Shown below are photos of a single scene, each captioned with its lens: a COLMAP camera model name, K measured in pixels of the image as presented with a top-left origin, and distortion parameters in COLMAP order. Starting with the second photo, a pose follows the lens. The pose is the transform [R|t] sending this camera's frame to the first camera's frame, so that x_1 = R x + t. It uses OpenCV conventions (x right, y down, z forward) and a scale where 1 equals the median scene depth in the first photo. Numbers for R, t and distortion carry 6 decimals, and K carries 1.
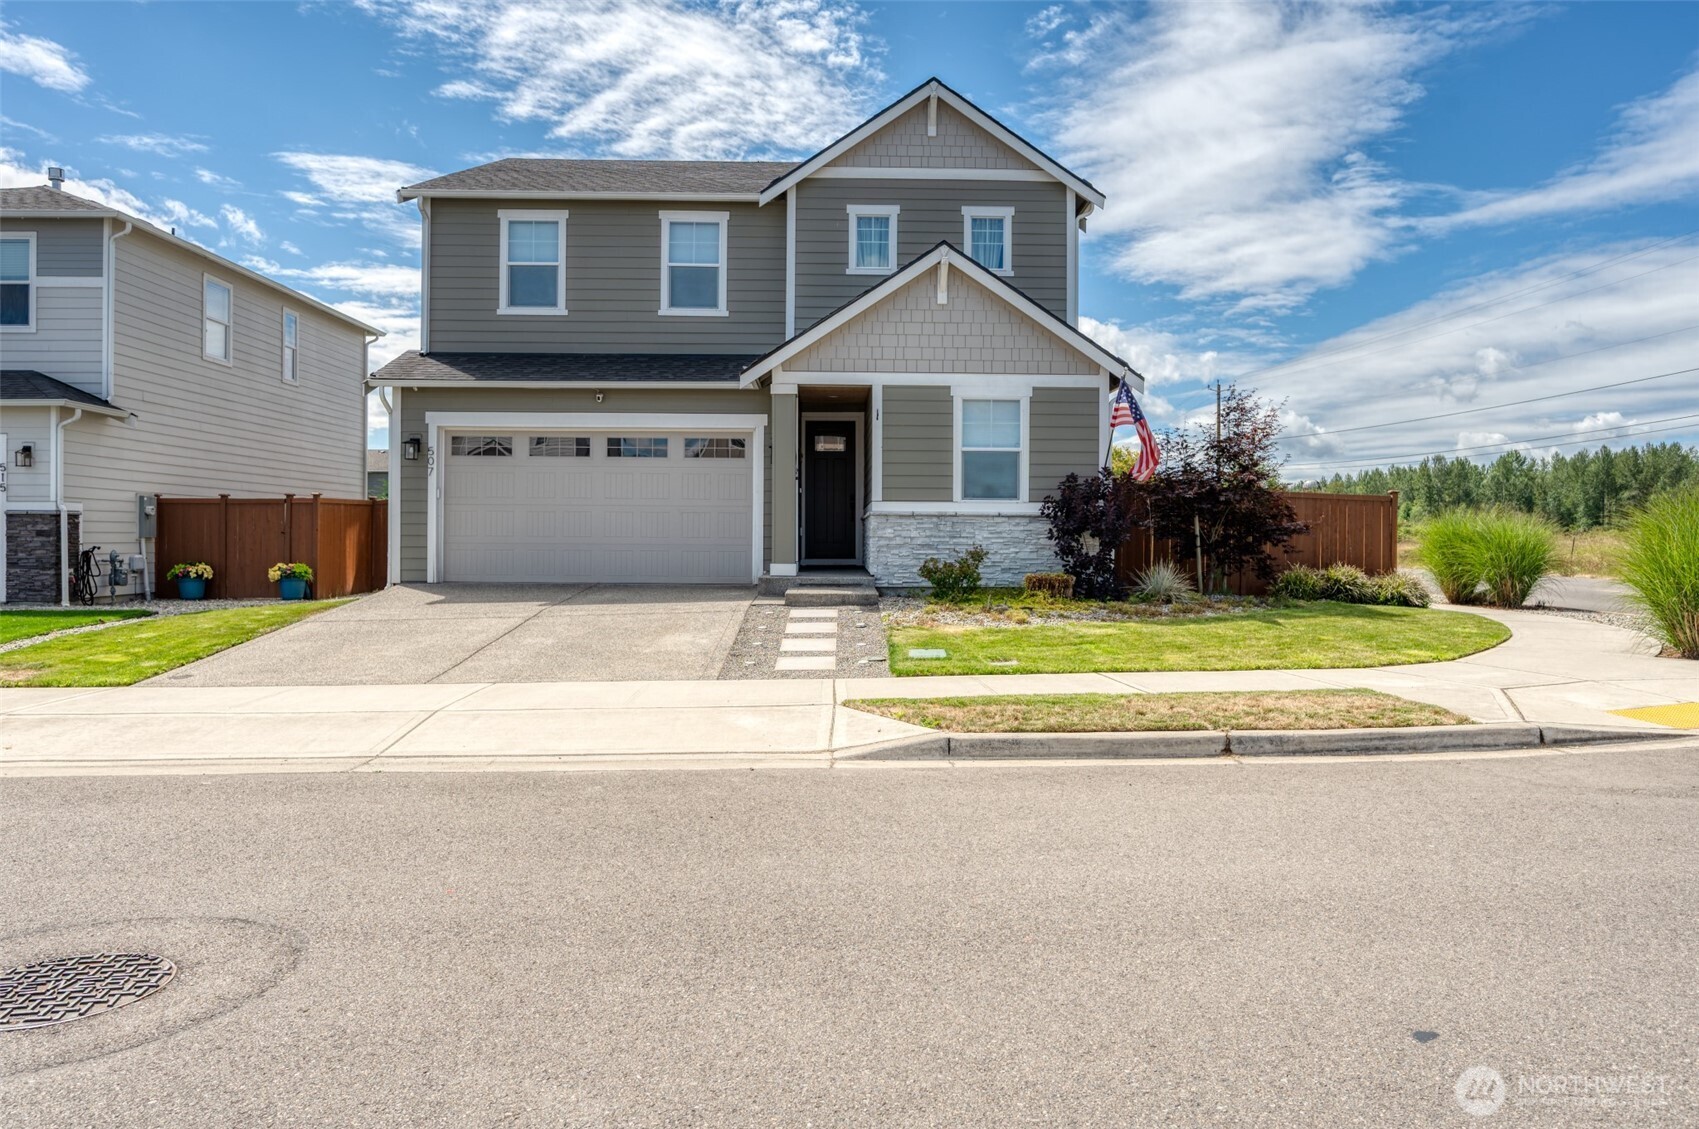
lens RADIAL K [[1169.5, 0, 852.3], [0, 1169.5, 554.8], [0, 0, 1]] dist [-0.019783, 0.000936]
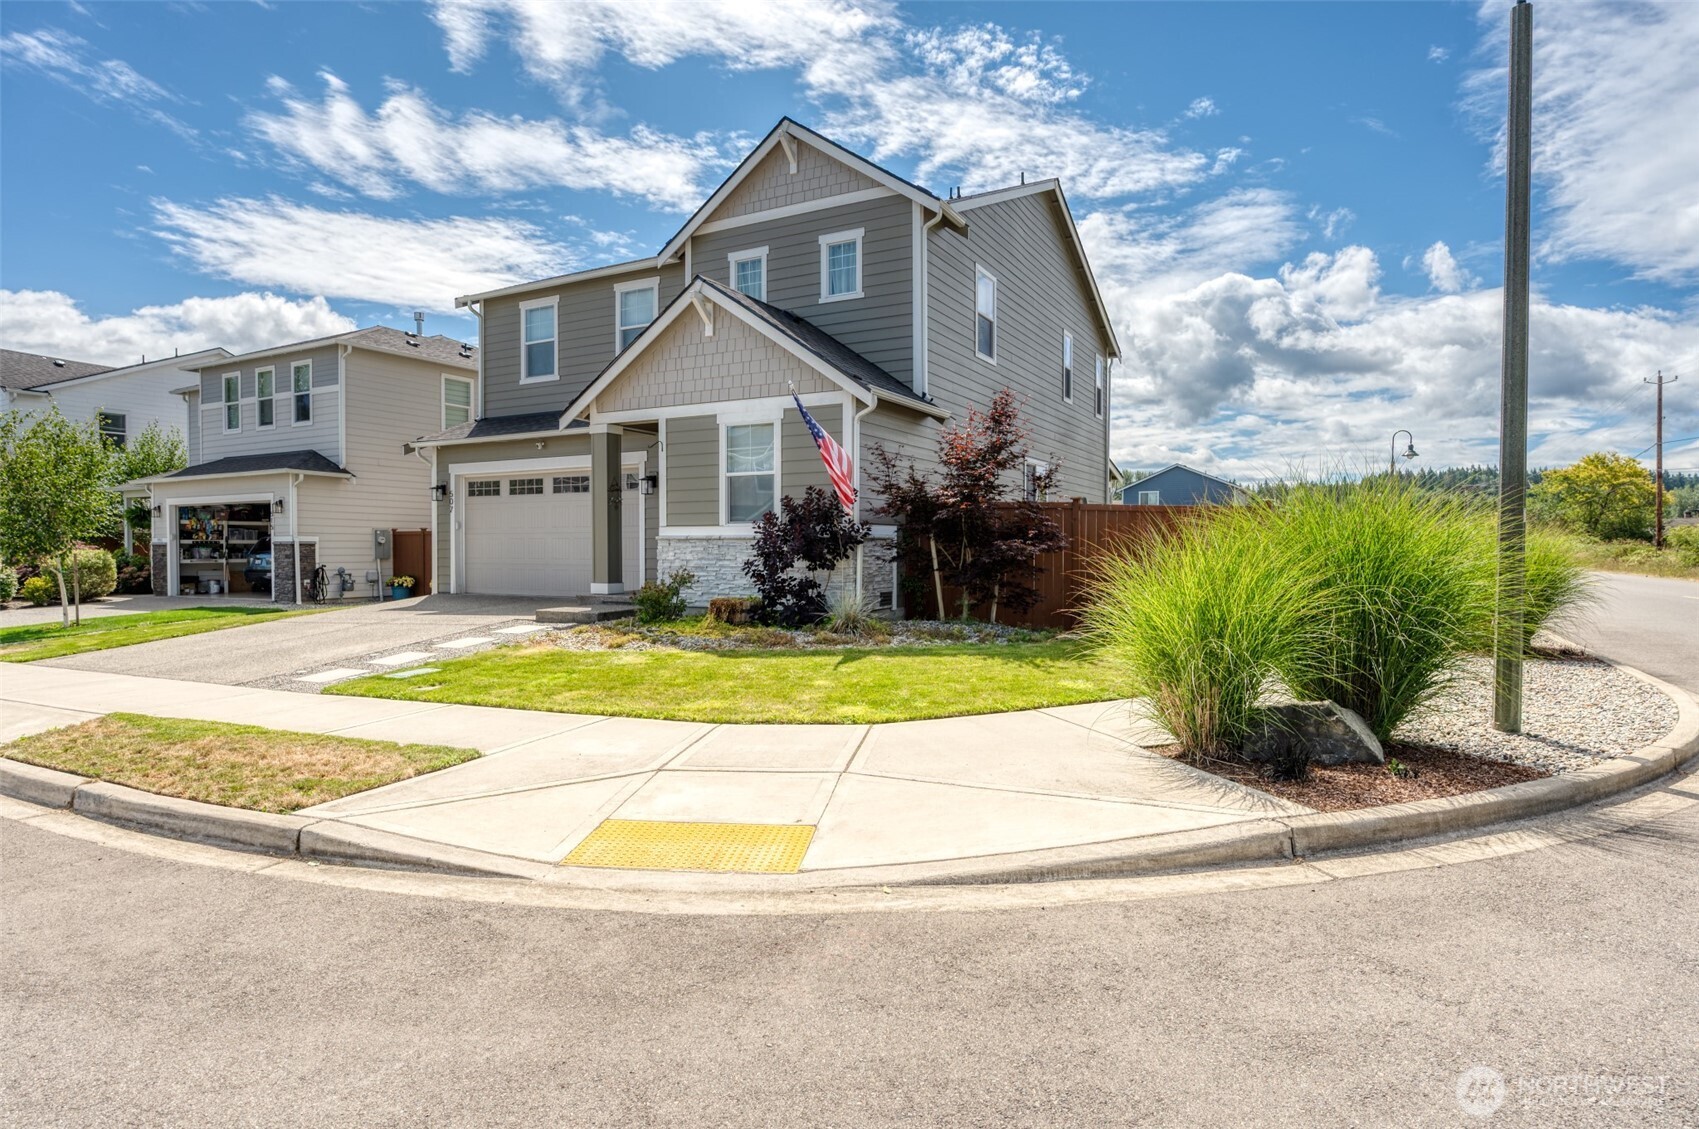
lens RADIAL K [[946.4, 0, 848.3], [0, 946.4, 567.5], [0, 0, 1]] dist [-0.000546, 0.000131]
pose [[0.854644, 0.004169, -0.519198, 0.618184], [-0.002572, 0.999989, 0.003796, -0.011740], [0.519208, -0.001909, 0.854646, 0.339555]]
